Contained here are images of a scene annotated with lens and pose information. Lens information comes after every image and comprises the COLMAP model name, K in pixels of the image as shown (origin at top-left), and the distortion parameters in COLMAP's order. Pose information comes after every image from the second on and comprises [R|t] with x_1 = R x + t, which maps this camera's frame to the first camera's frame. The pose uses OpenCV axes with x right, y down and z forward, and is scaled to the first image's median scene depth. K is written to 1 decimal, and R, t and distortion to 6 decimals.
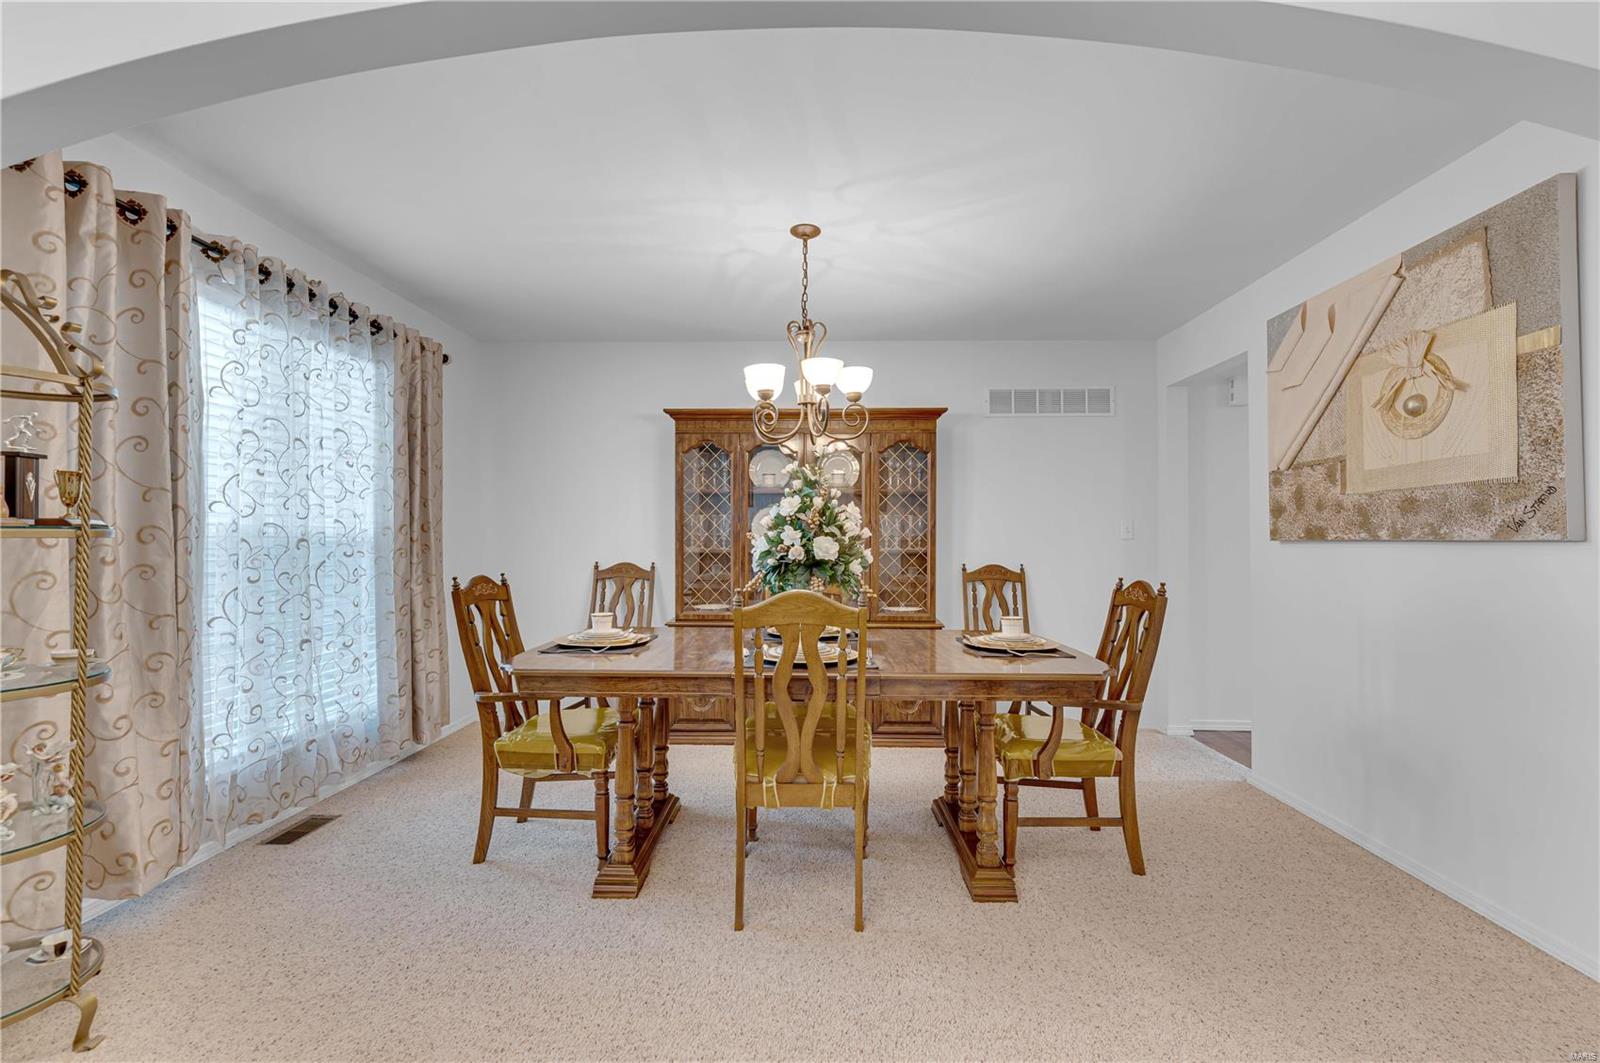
lens RADIAL K [[689.9, 0, 799.6], [0, 689.9, 528.5], [0, 0, 1]] dist [-0.005026, 0.001053]
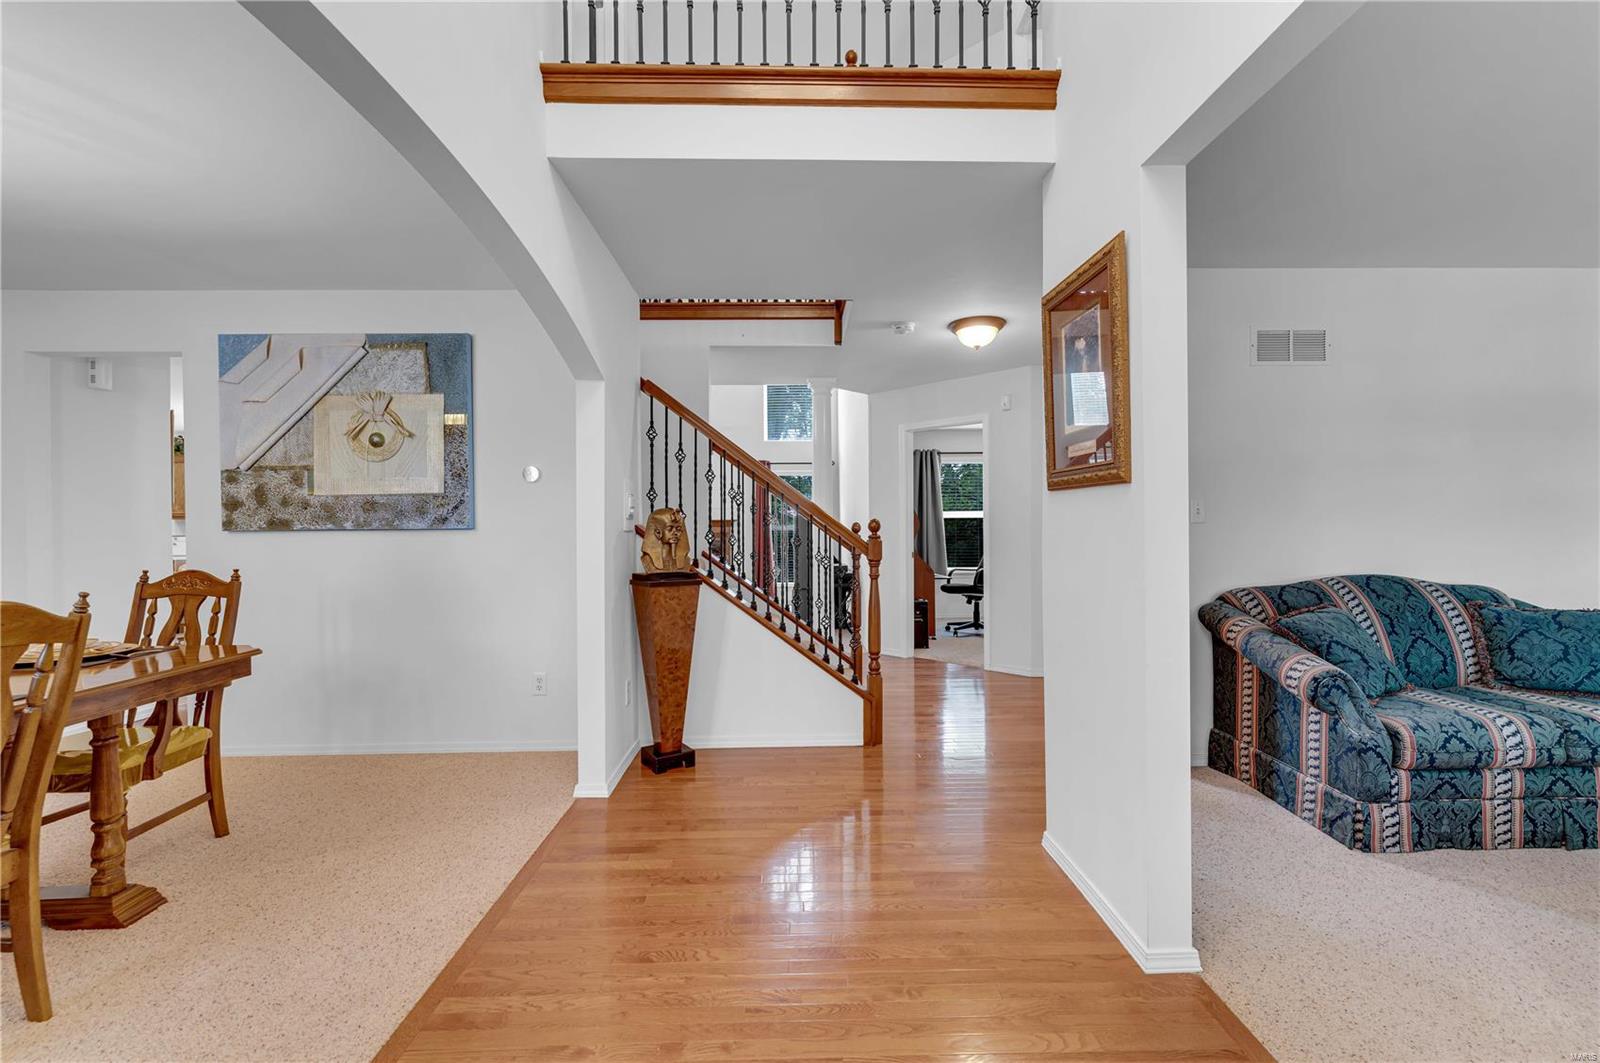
lens RADIAL K [[689.9, 0, 800.9], [0, 689.9, 528.1], [0, 0, 1]] dist [-0.005026, 0.001053]
pose [[-0.046405, -0.008073, 0.998890, -0.616662], [-0.009633, 0.999924, 0.007634, -0.005705], [-0.998876, -0.009268, -0.046479, 0.129290]]
